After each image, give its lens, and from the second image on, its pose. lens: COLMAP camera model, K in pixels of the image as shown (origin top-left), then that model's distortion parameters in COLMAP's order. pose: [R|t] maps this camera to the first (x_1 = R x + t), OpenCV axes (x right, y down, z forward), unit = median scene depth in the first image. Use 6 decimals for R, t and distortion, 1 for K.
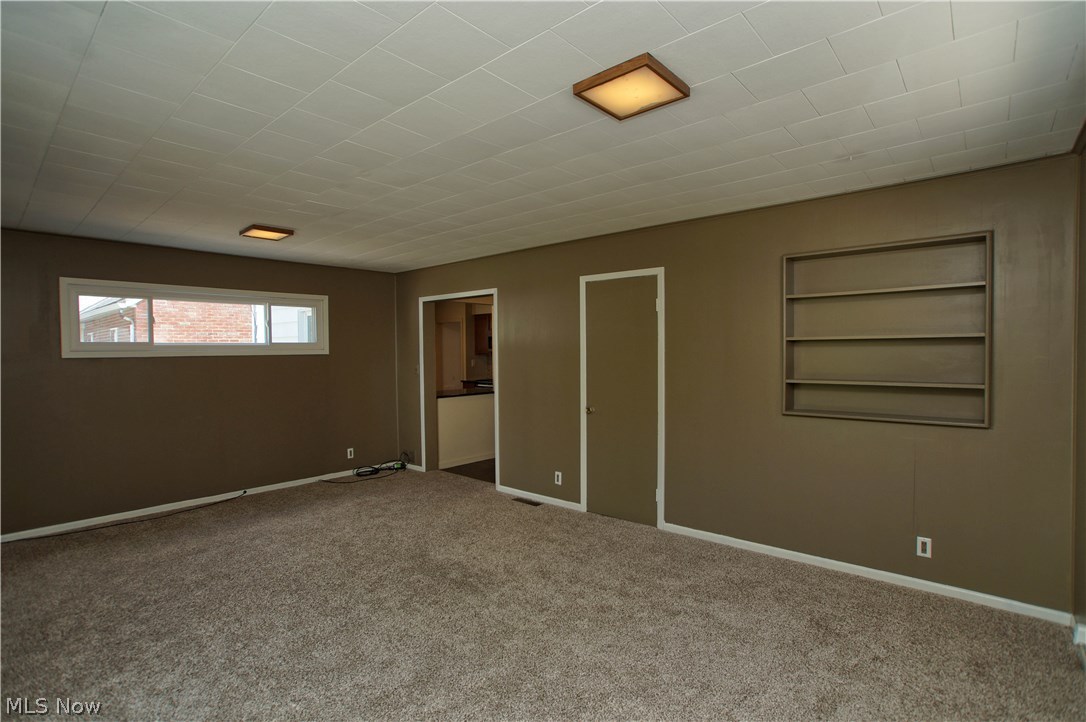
lens RADIAL K [[524.8, 0, 545.1], [0, 524.8, 375.8], [0, 0, 1]] dist [0.000943, 0.000244]
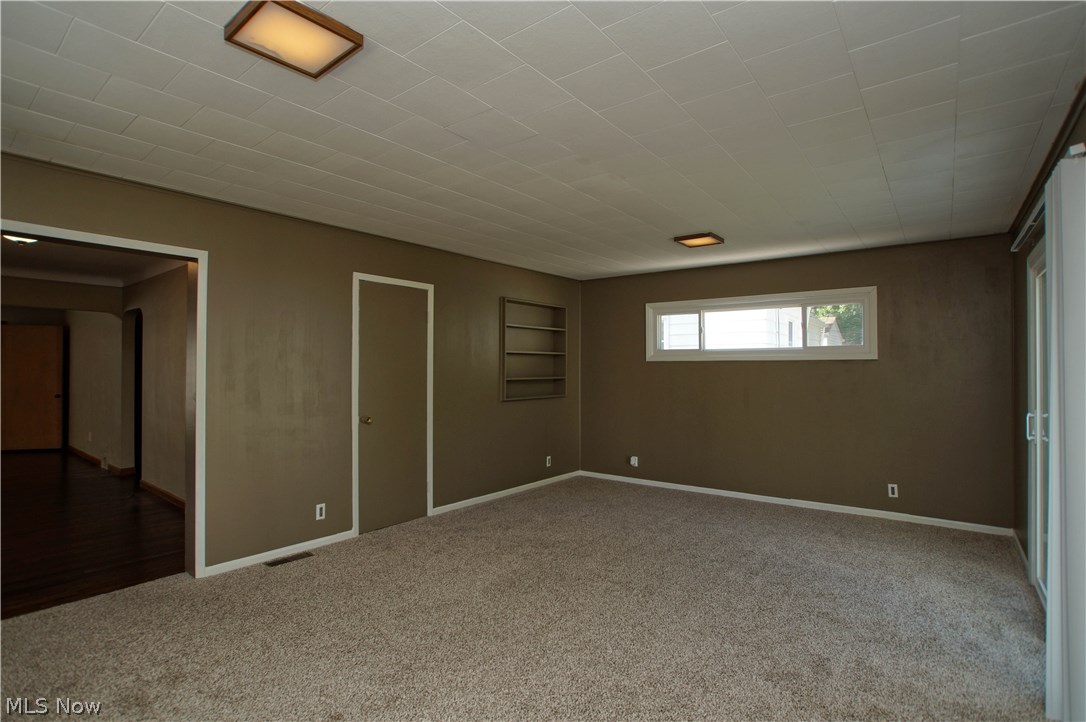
lens RADIAL K [[523.0, 0, 543.0], [0, 523.0, 361.0], [0, 0, 1]] dist [-0.023131, 0.000272]
pose [[-0.014429, 0.006826, 0.999873, -0.897245], [0.031398, 0.999487, -0.006370, -0.024591], [-0.999403, 0.031302, -0.014635, 0.761221]]
